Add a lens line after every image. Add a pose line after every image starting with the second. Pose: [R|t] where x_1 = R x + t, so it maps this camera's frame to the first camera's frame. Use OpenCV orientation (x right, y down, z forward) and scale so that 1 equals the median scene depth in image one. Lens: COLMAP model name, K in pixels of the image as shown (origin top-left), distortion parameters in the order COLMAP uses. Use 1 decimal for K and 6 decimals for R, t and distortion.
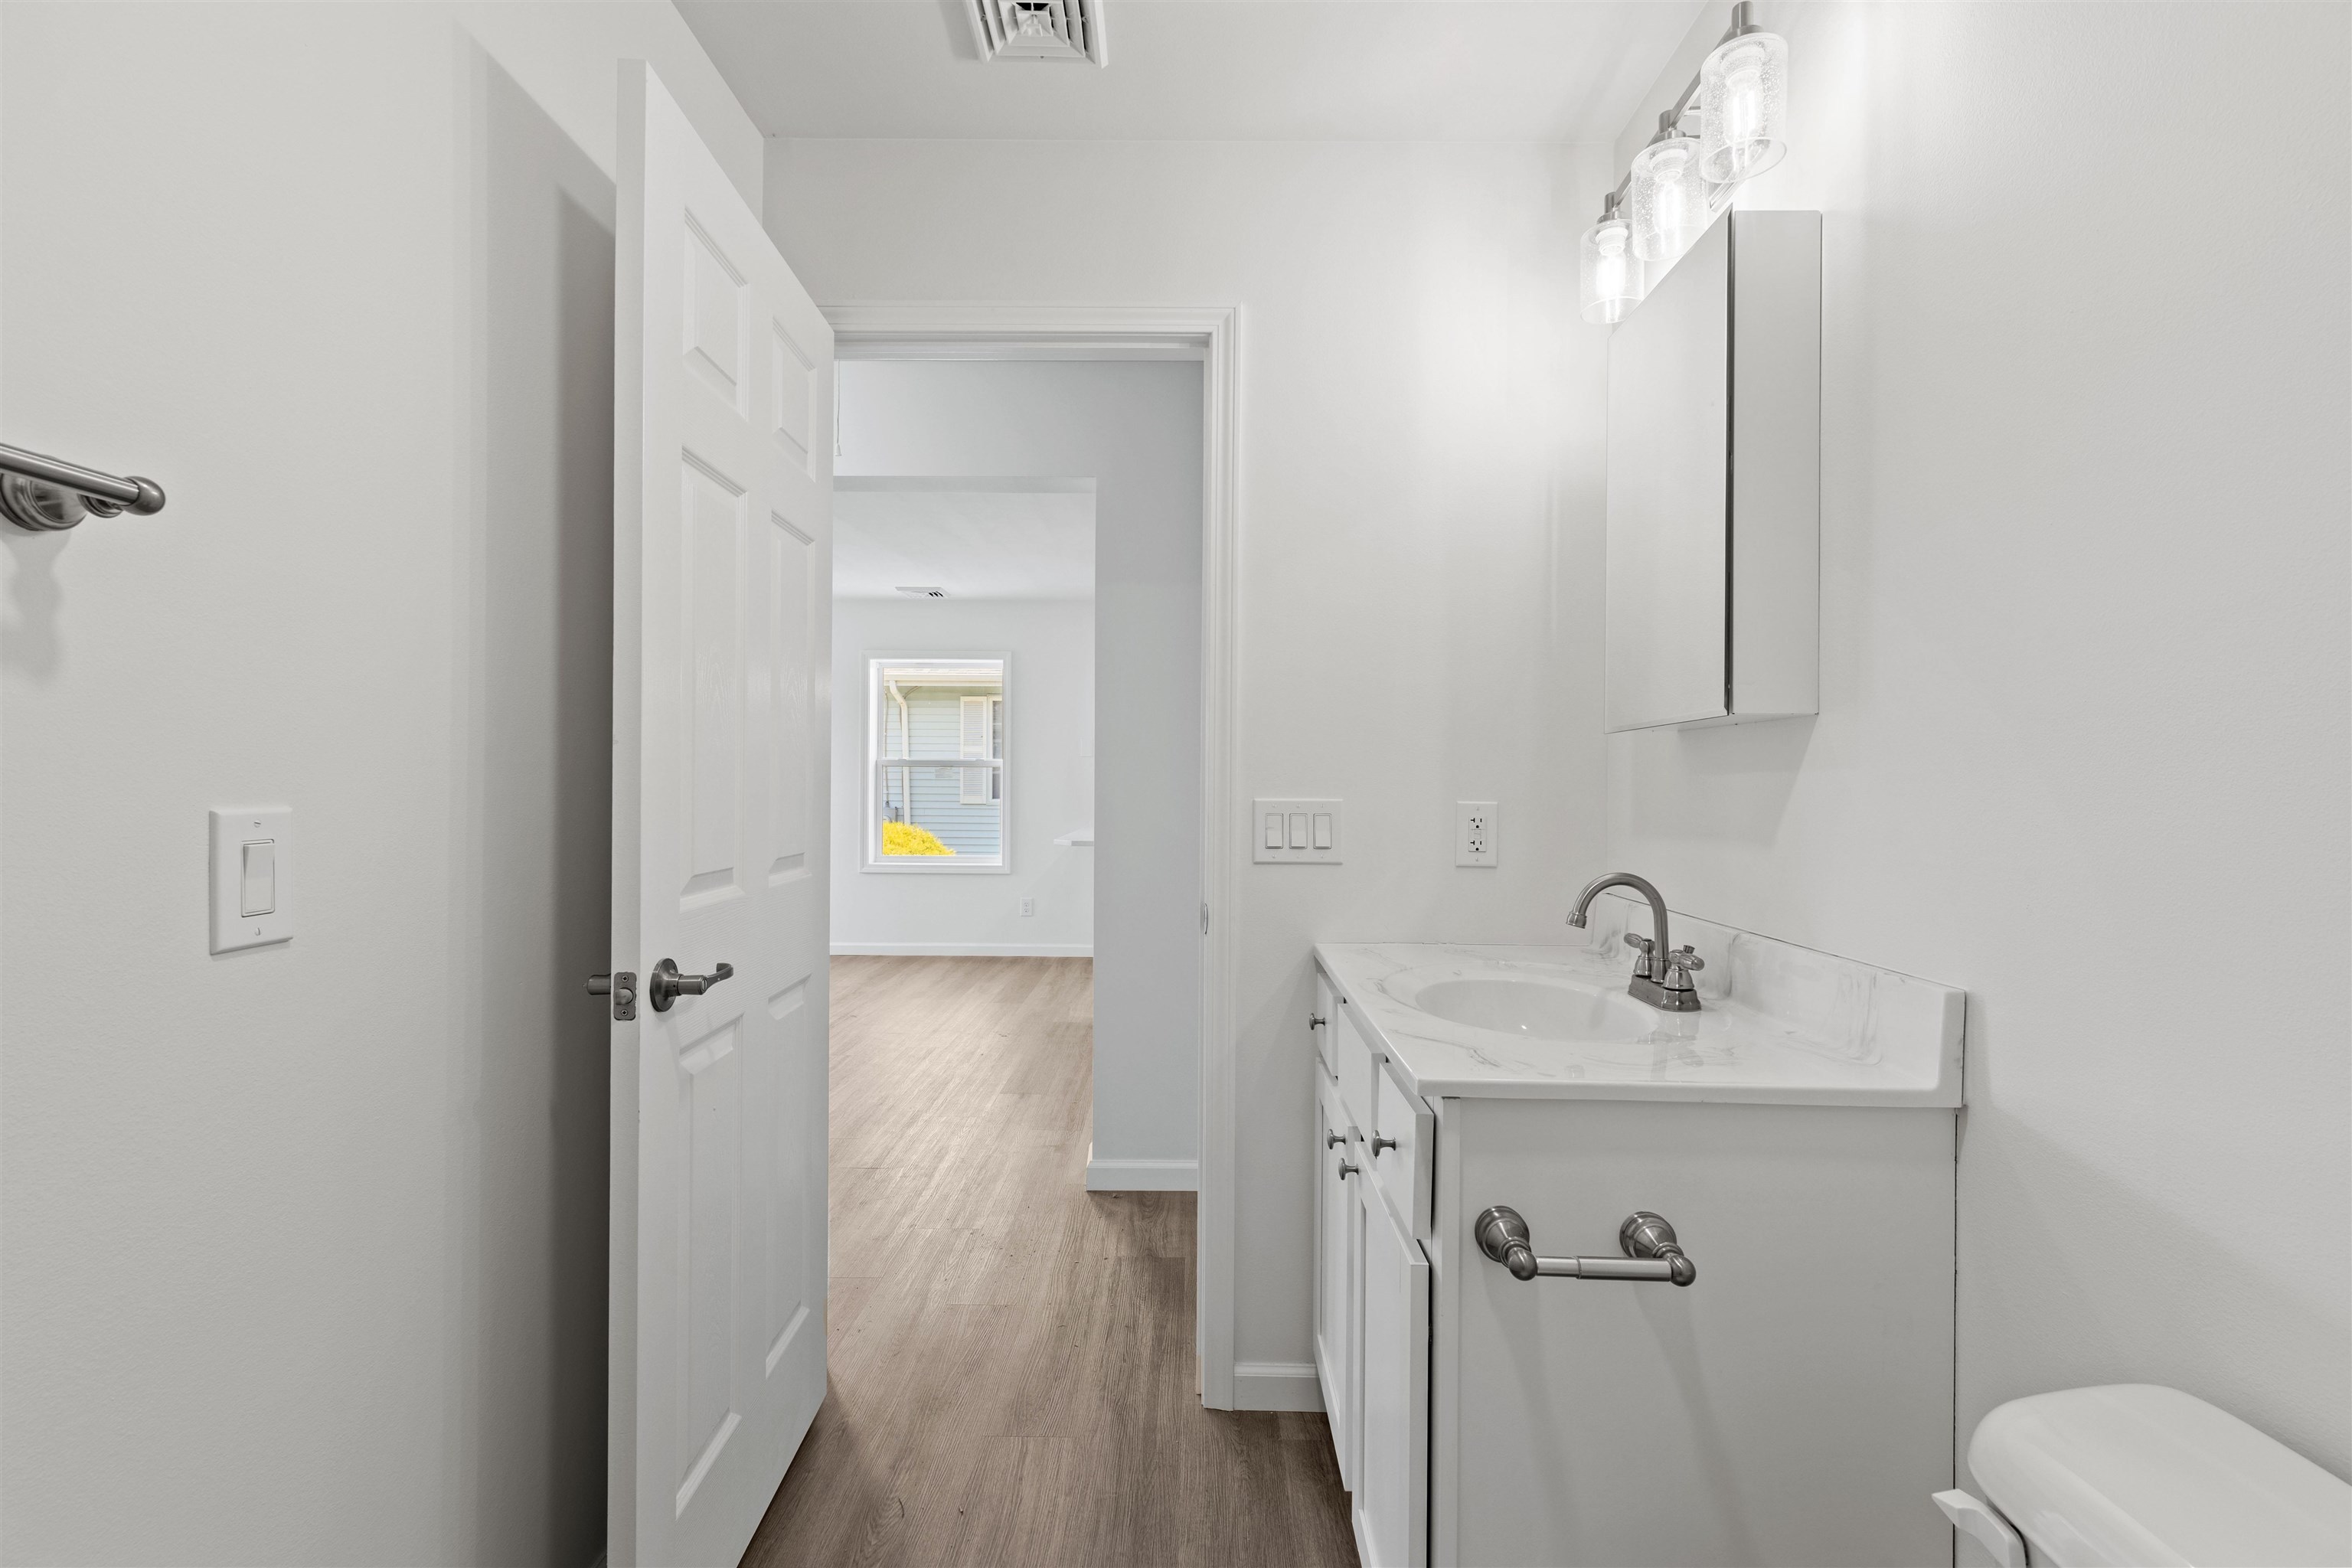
lens RADIAL K [[1054.5, 0, 1186.9], [0, 1054.5, 787.7], [0, 0, 1]] dist [0.006609, -0.000273]
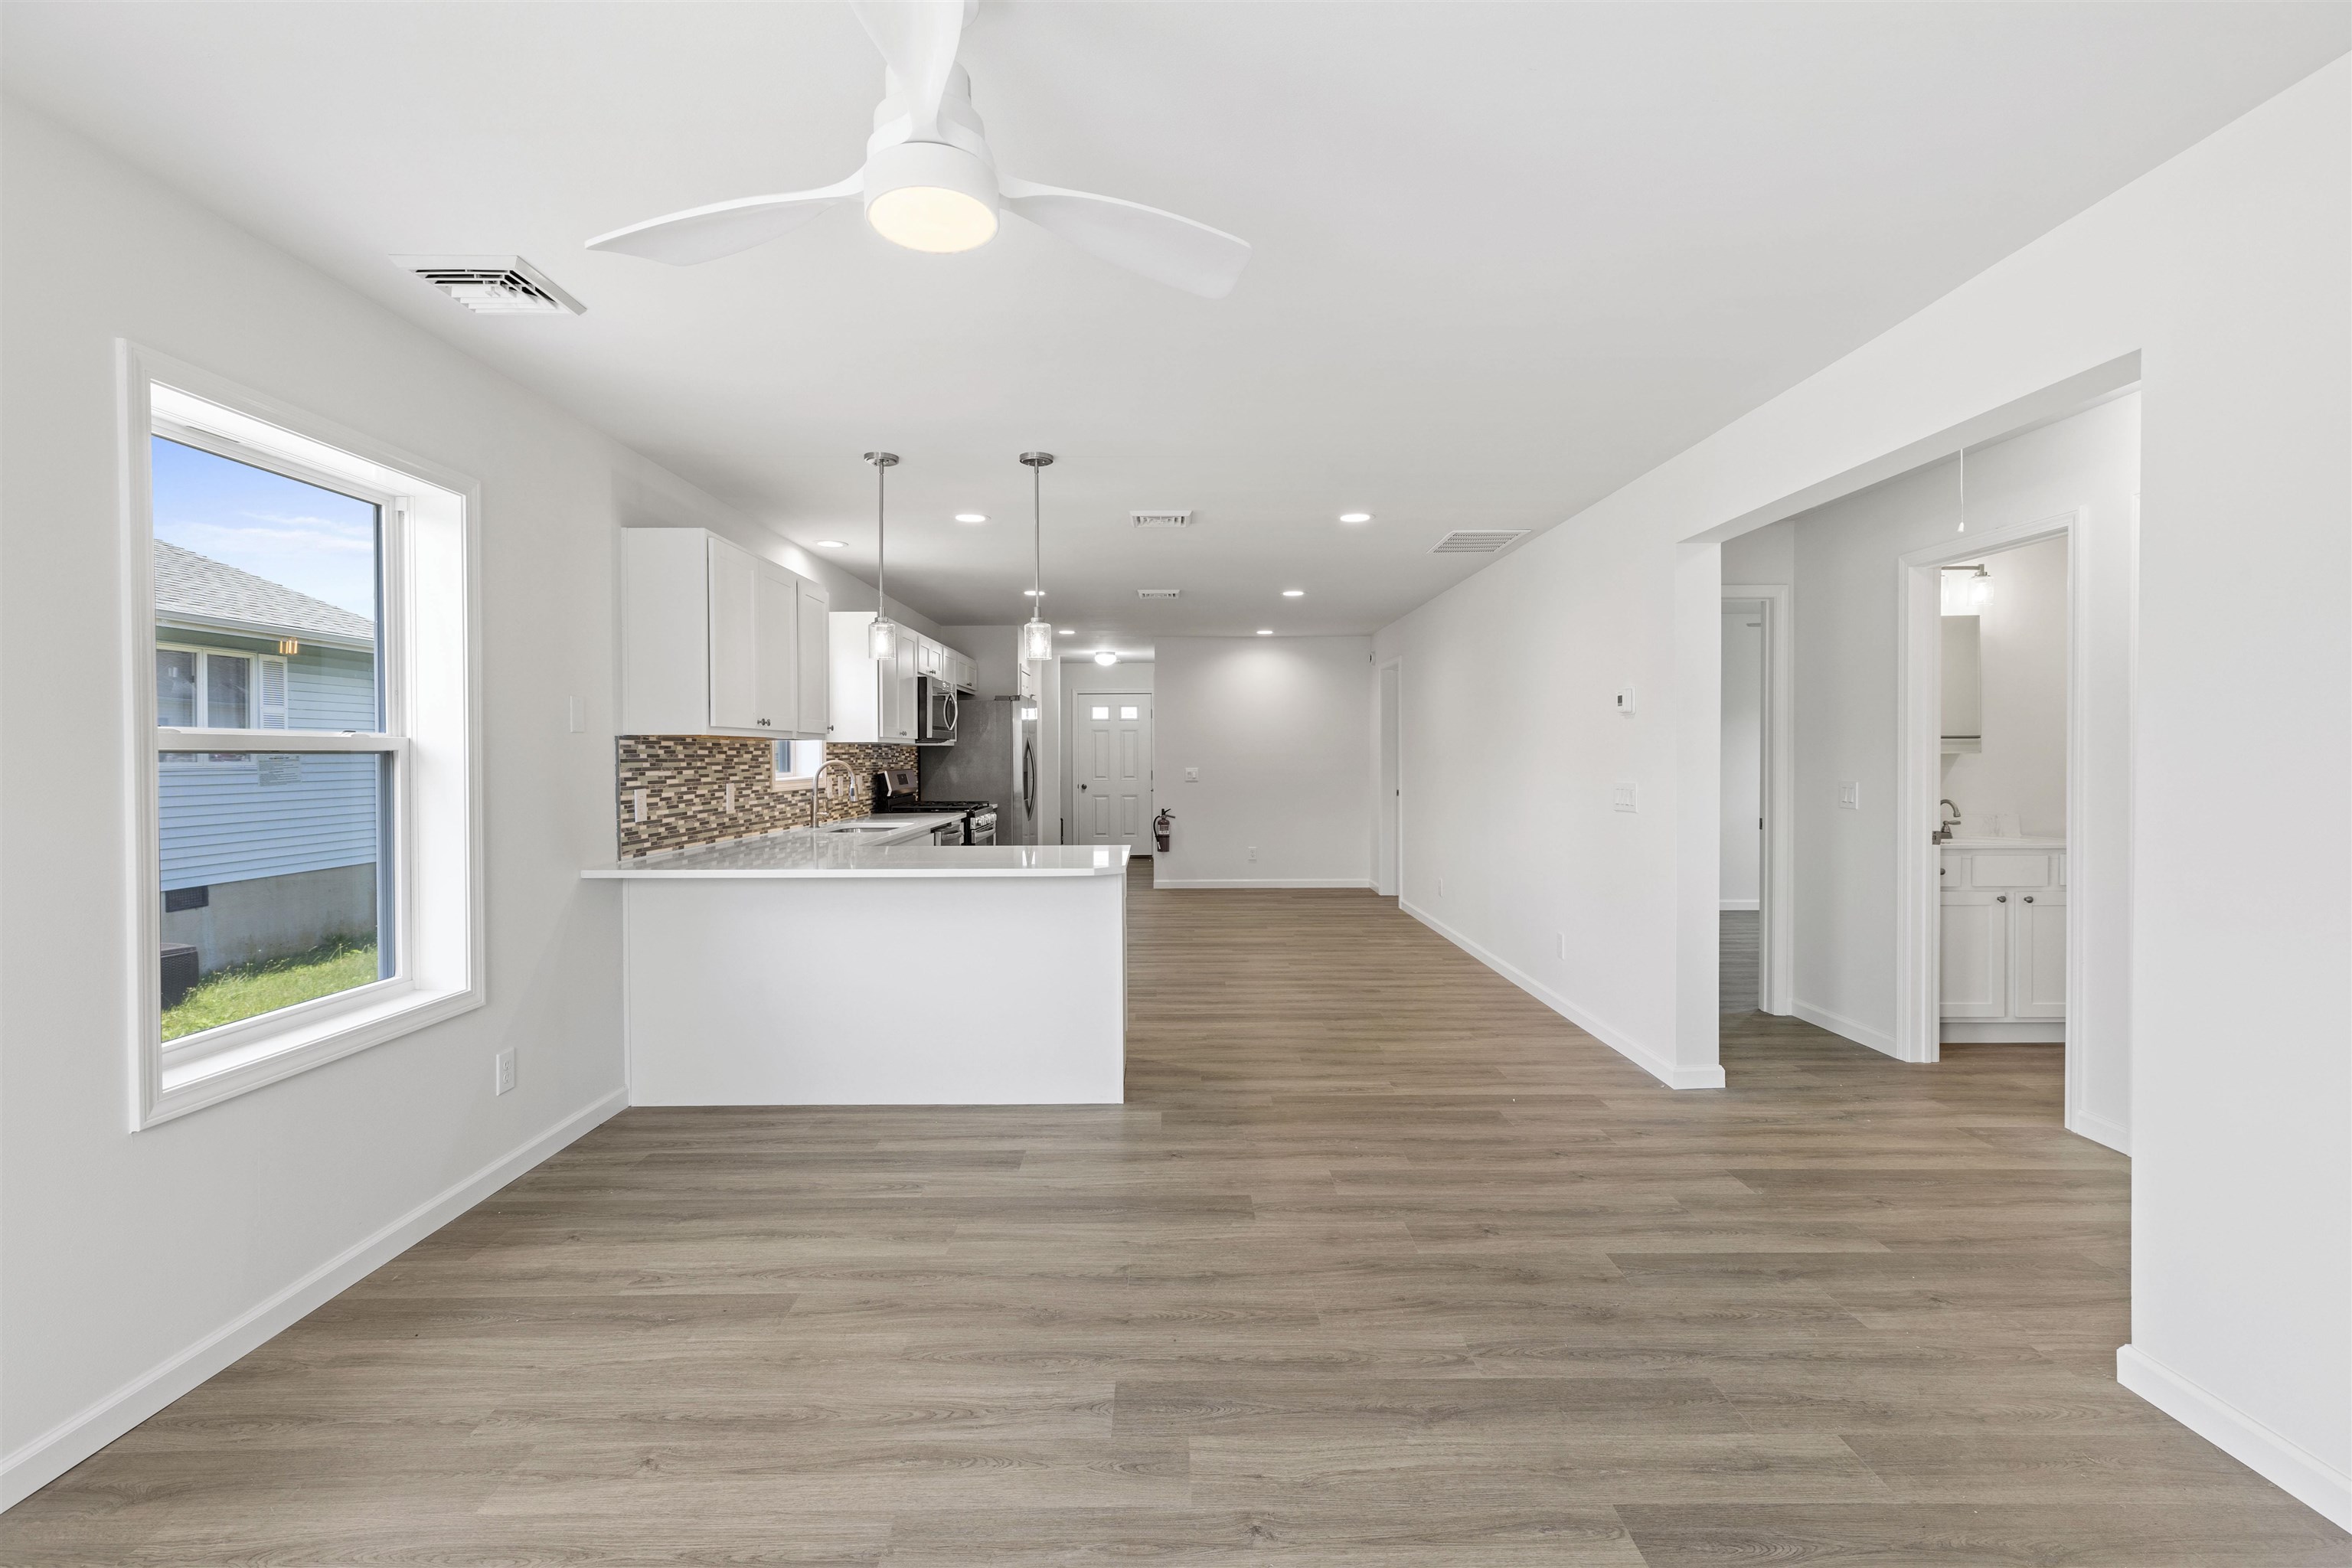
lens RADIAL K [[1057.6, 0, 1187.9], [0, 1057.6, 765.2], [0, 0, 1]] dist [0.005013, -0.000047]
pose [[-0.019973, -0.021435, 0.999571, -0.592989], [0.007143, 0.999742, 0.021582, -0.022135], [-0.999775, 0.007571, -0.019815, 0.715793]]
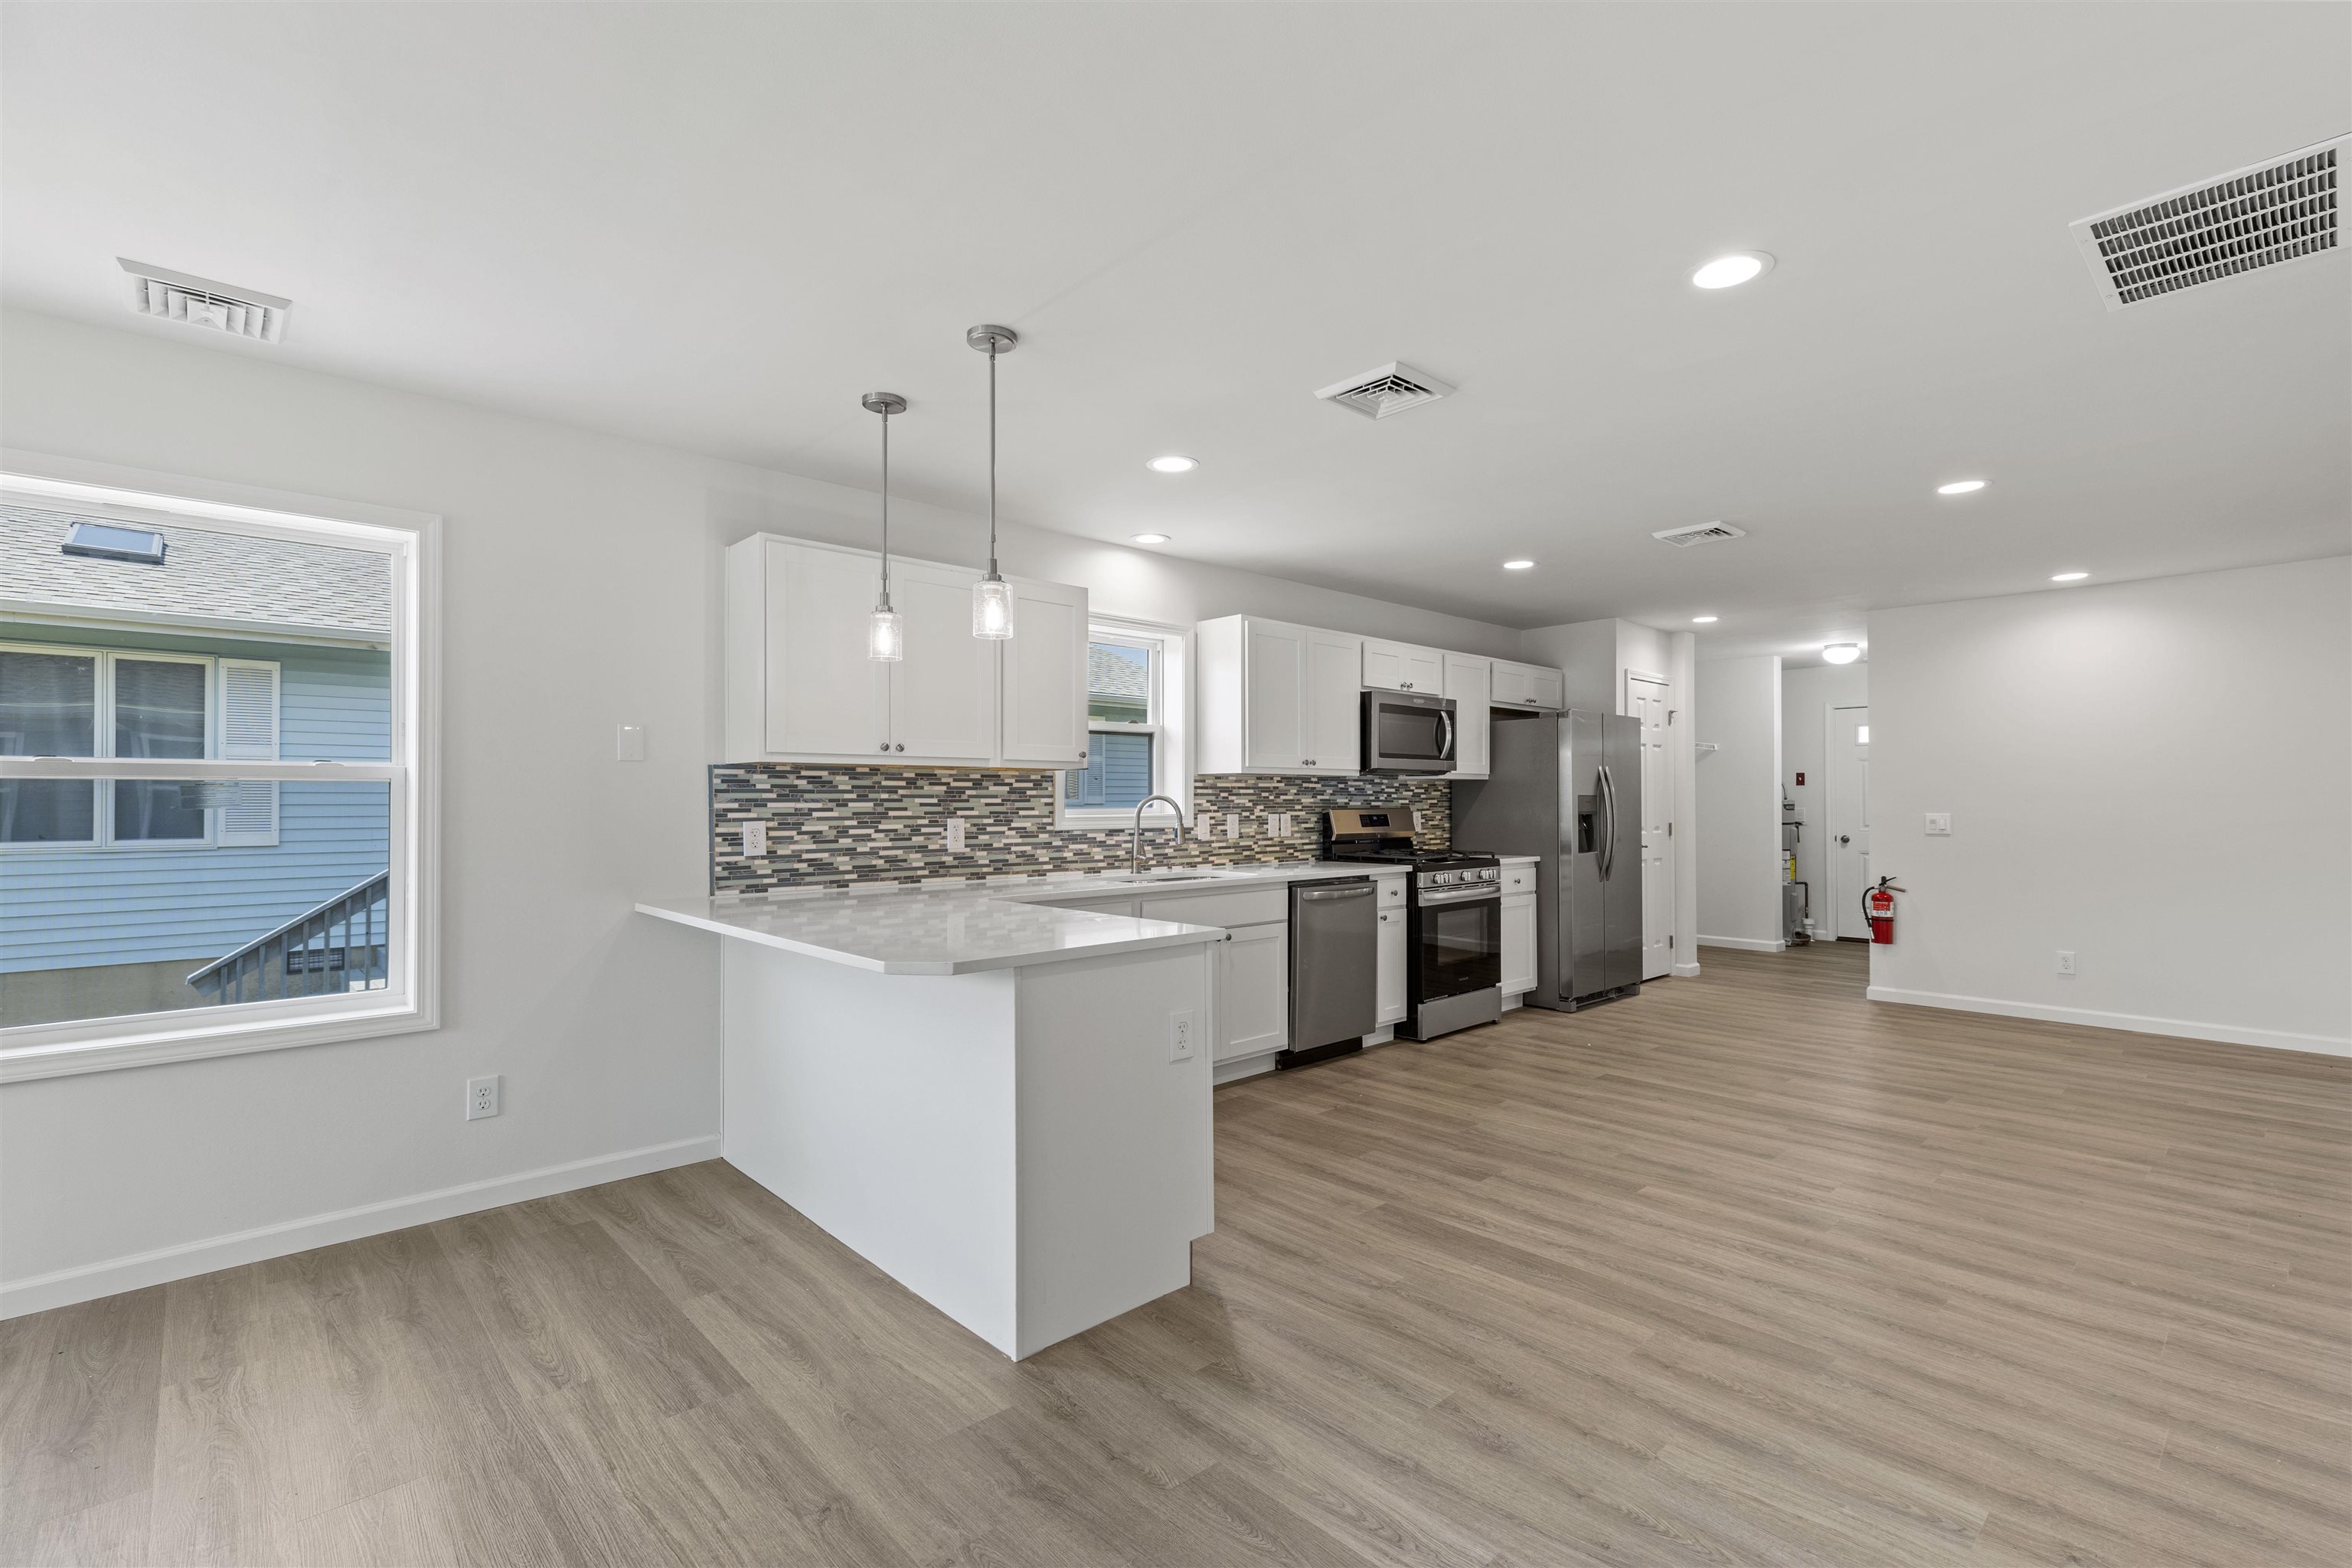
lens RADIAL K [[1054.5, 0, 1186.9], [0, 1054.5, 787.7], [0, 0, 1]] dist [0.006609, -0.000273]
pose [[0.728156, -0.003658, 0.685401, -0.238979], [0.012177, 0.999897, -0.007601, -0.009819], [-0.685303, 0.013881, 0.728126, 0.467737]]
